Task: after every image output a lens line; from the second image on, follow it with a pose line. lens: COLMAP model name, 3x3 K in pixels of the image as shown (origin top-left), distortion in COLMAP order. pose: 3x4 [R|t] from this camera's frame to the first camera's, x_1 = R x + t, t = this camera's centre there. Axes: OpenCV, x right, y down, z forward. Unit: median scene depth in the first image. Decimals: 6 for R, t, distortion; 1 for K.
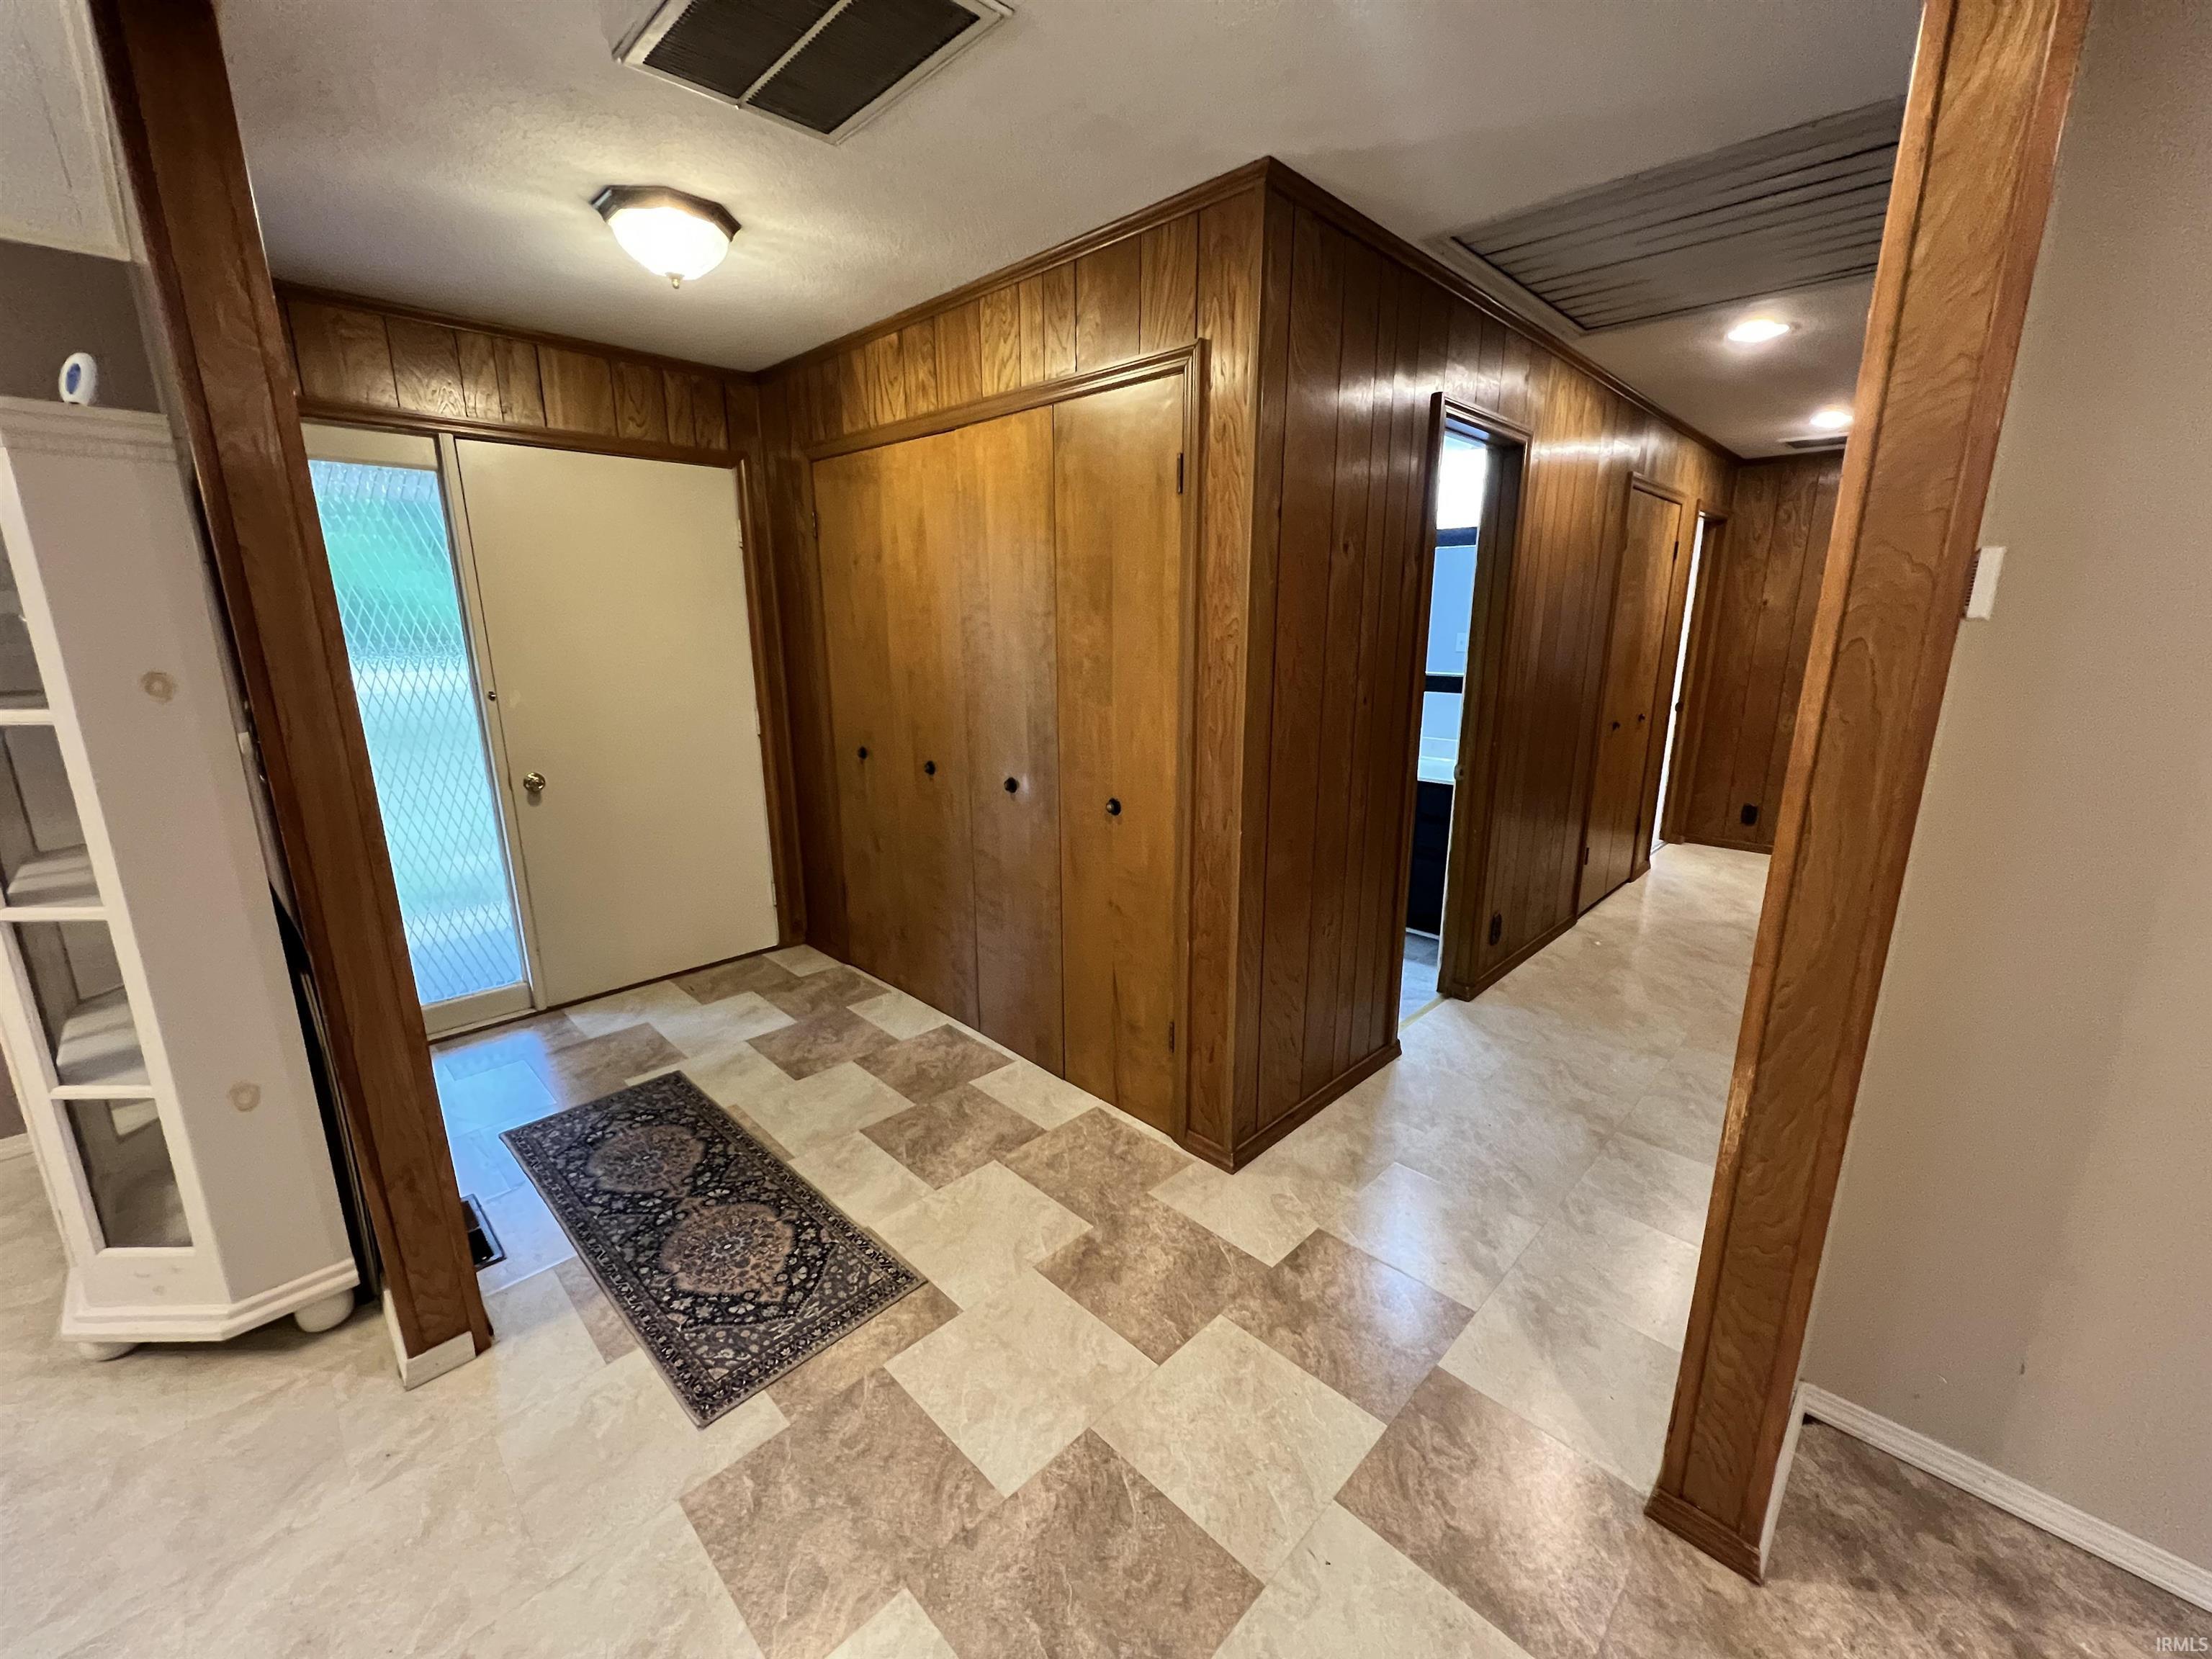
lens RADIAL K [[885.4, 0, 1110.4], [0, 885.4, 827.0], [0, 0, 1]] dist [-0.002904, 0.001369]
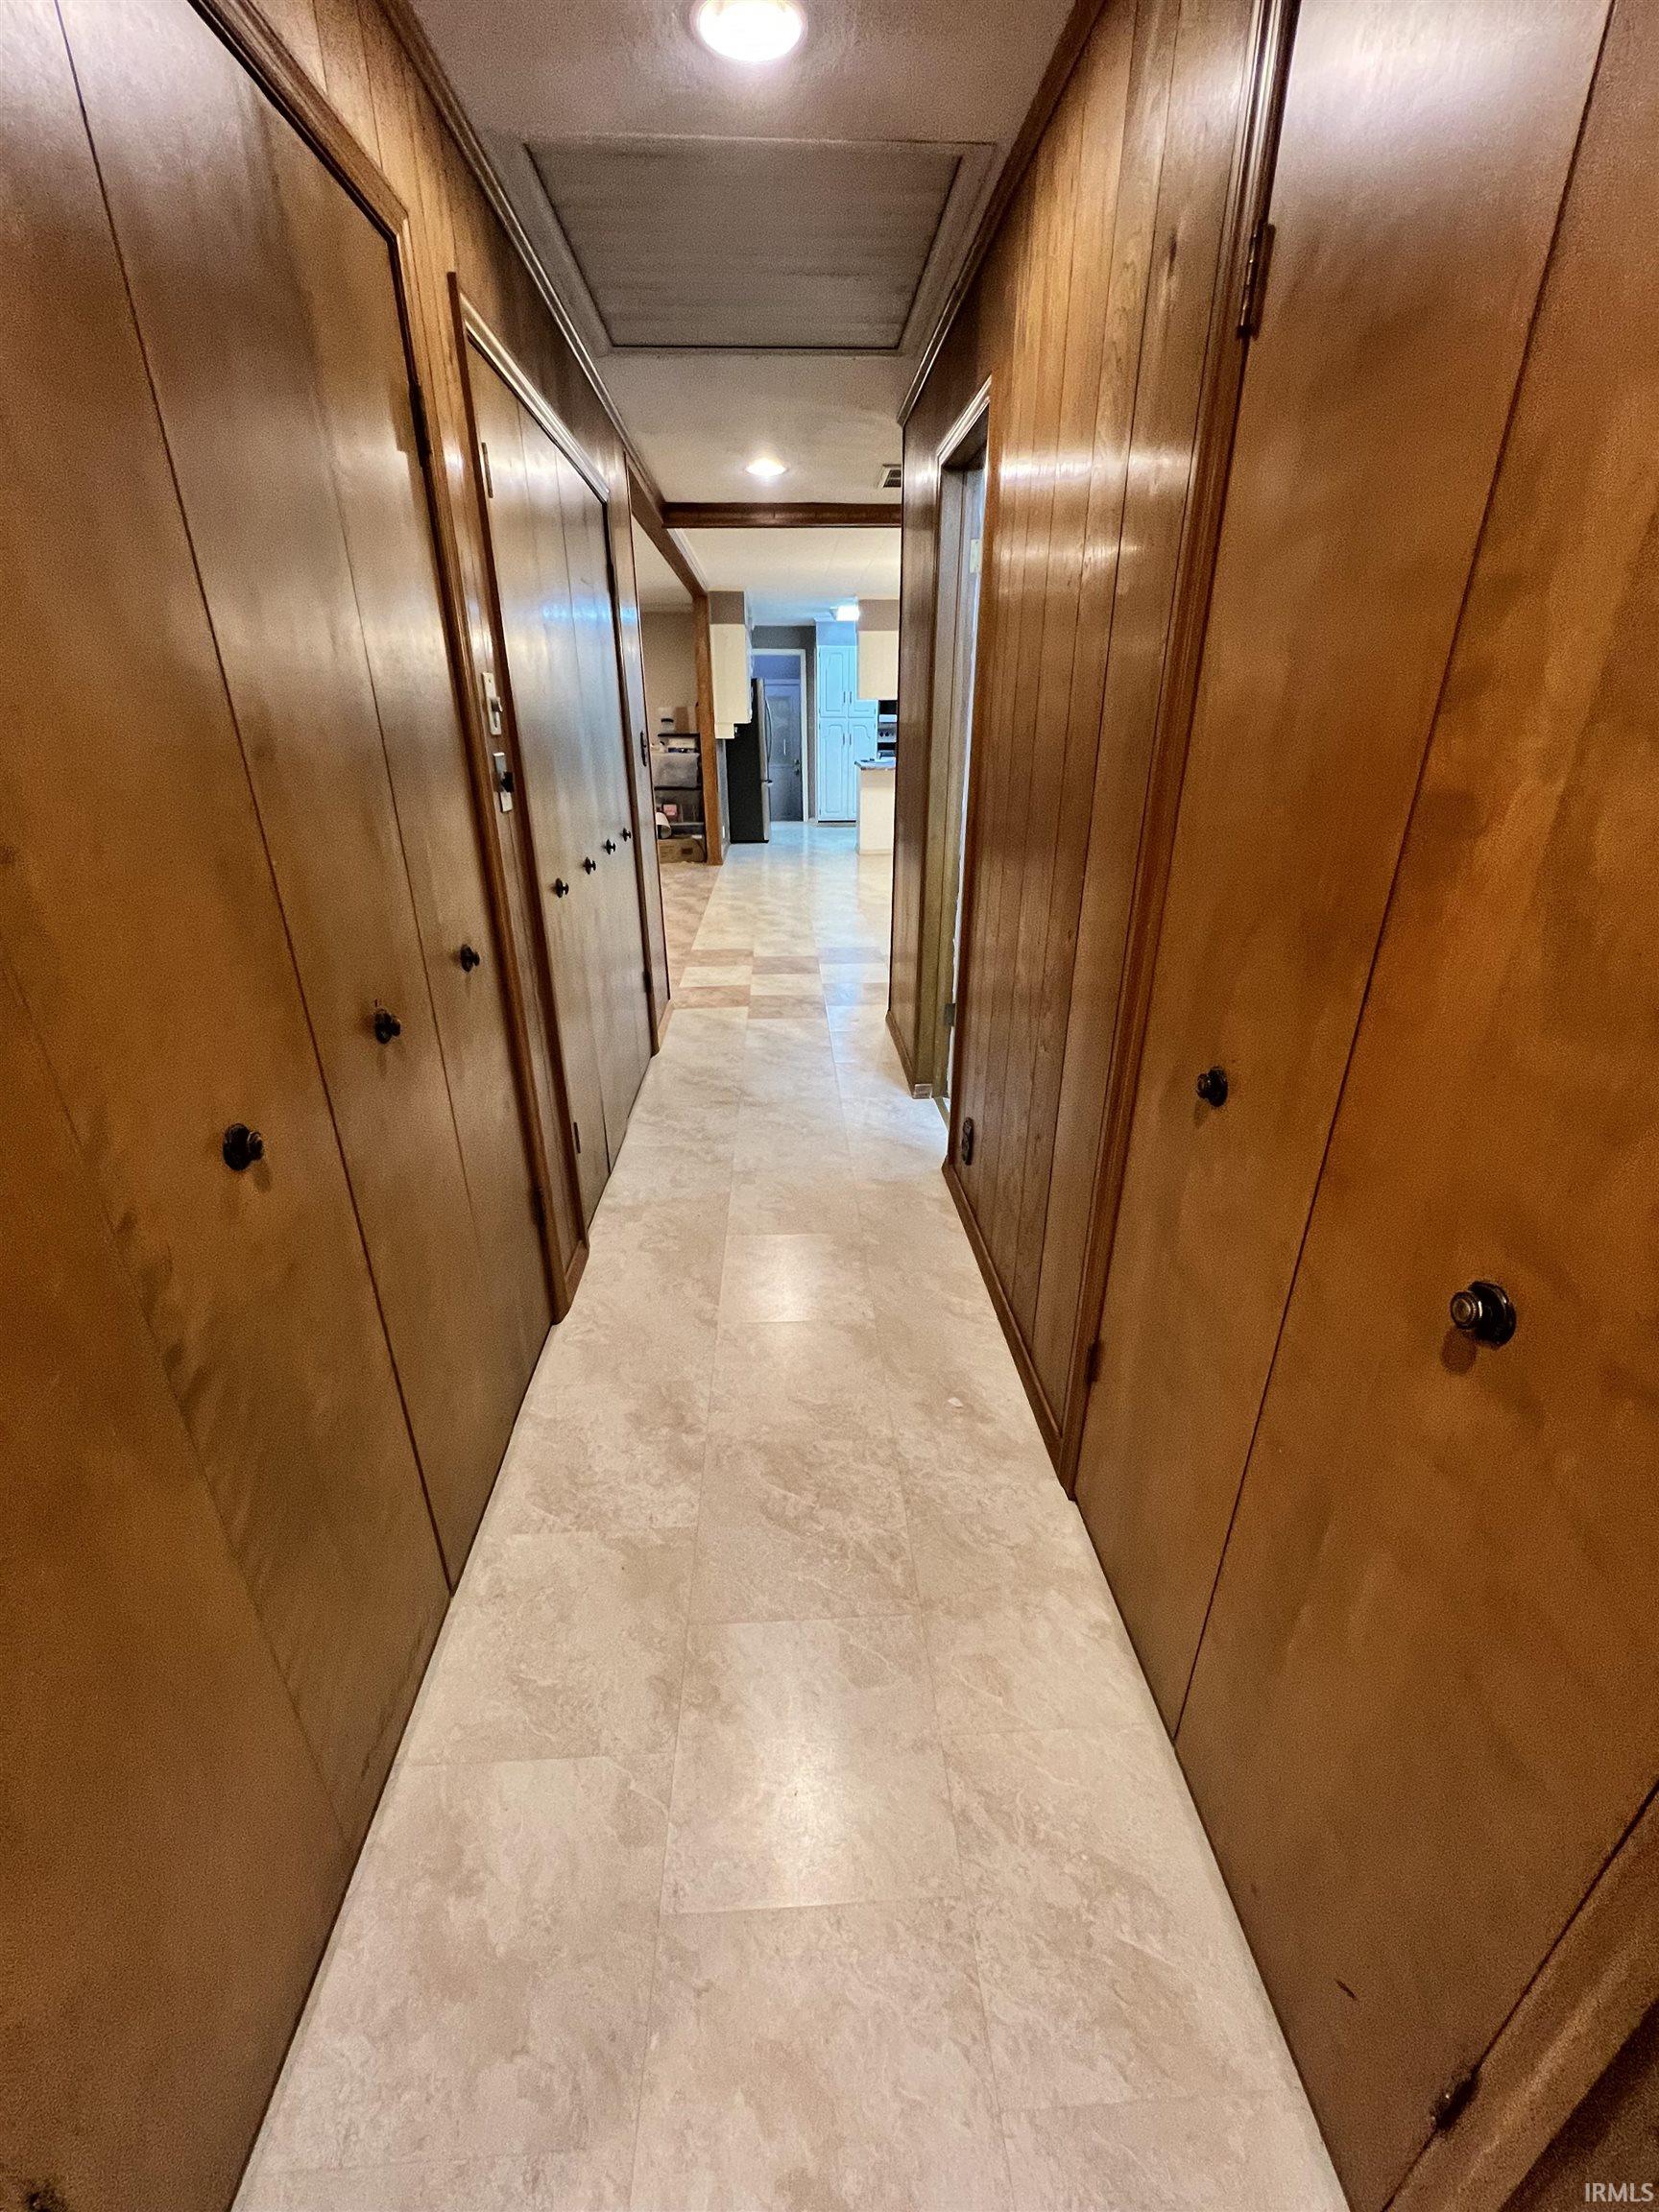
lens RADIAL K [[885.4, 0, 831.4], [0, 885.4, 1113.3], [0, 0, 1]] dist [-0.002904, 0.001369]
pose [[-0.674341, 0.307480, -0.671357, 2.050510], [-0.165787, 0.822926, 0.543422, -0.577703], [0.719568, 0.477754, -0.503956, 2.648295]]
